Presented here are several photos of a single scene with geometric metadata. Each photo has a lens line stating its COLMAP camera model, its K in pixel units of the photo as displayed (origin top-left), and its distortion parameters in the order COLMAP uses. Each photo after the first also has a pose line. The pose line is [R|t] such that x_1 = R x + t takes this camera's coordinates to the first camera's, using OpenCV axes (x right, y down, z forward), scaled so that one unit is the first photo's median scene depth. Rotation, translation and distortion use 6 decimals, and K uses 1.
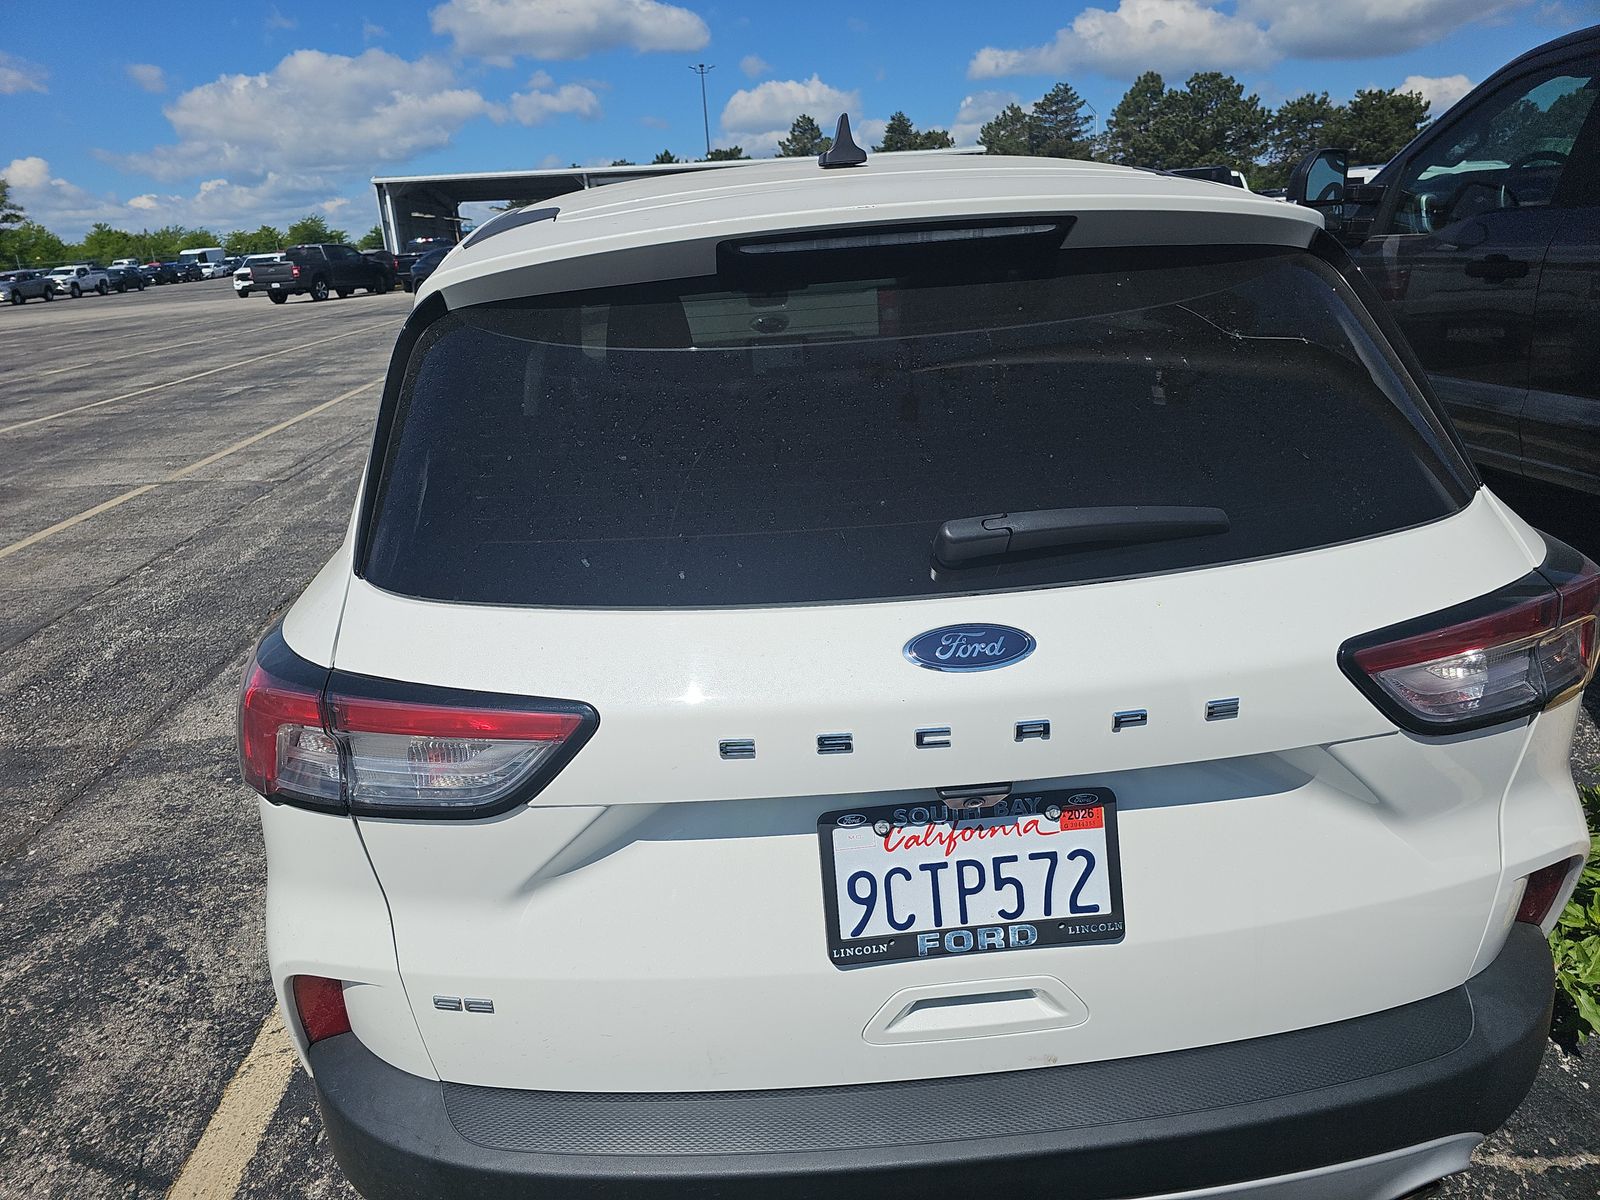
lens RADIAL K [[1071.8, 0, 800.0], [0, 1071.8, 600.0], [0, 0, 1]] dist [0.045700, -0.050150]
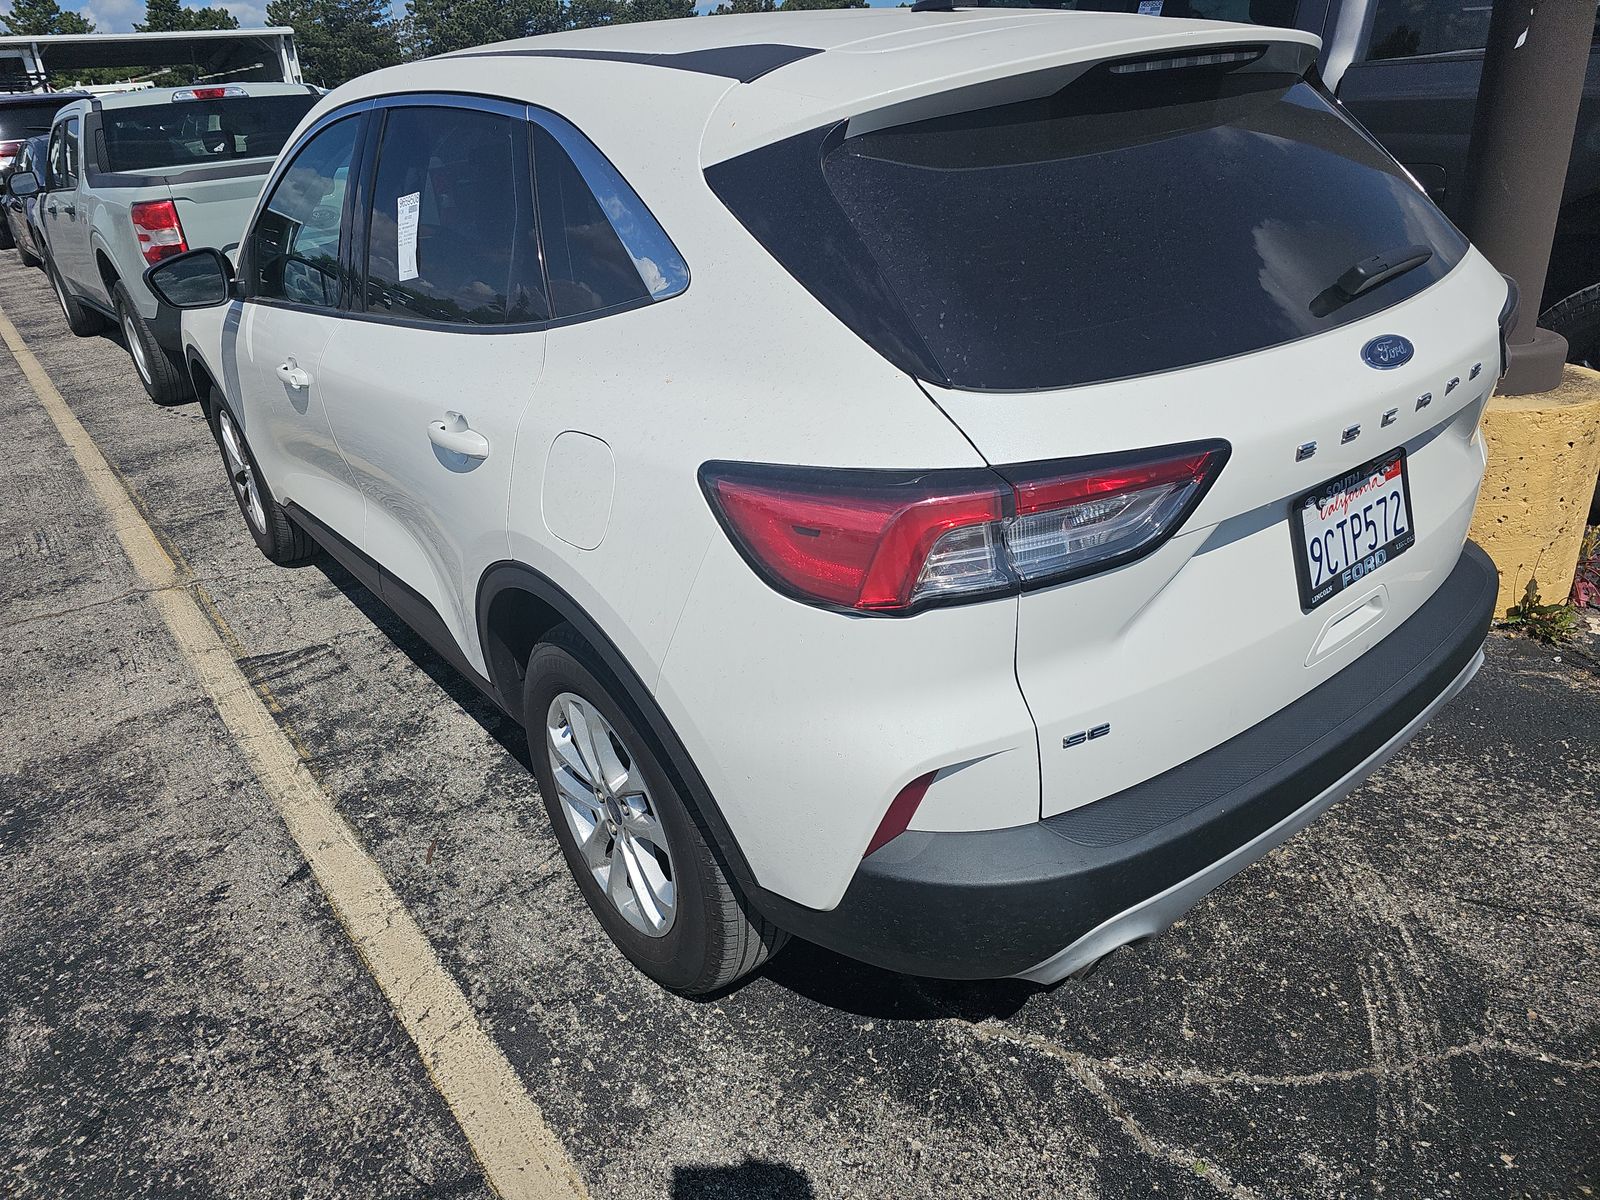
lens RADIAL K [[1055.3, 0, 795.4], [0, 1055.3, 579.6], [0, 0, 1]] dist [0.047316, -0.036454]
pose [[0.827658, -0.239077, 0.507765, -1.167010], [0.201178, 0.970989, 0.129261, -0.002668], [-0.523937, -0.004833, 0.851743, 0.192915]]
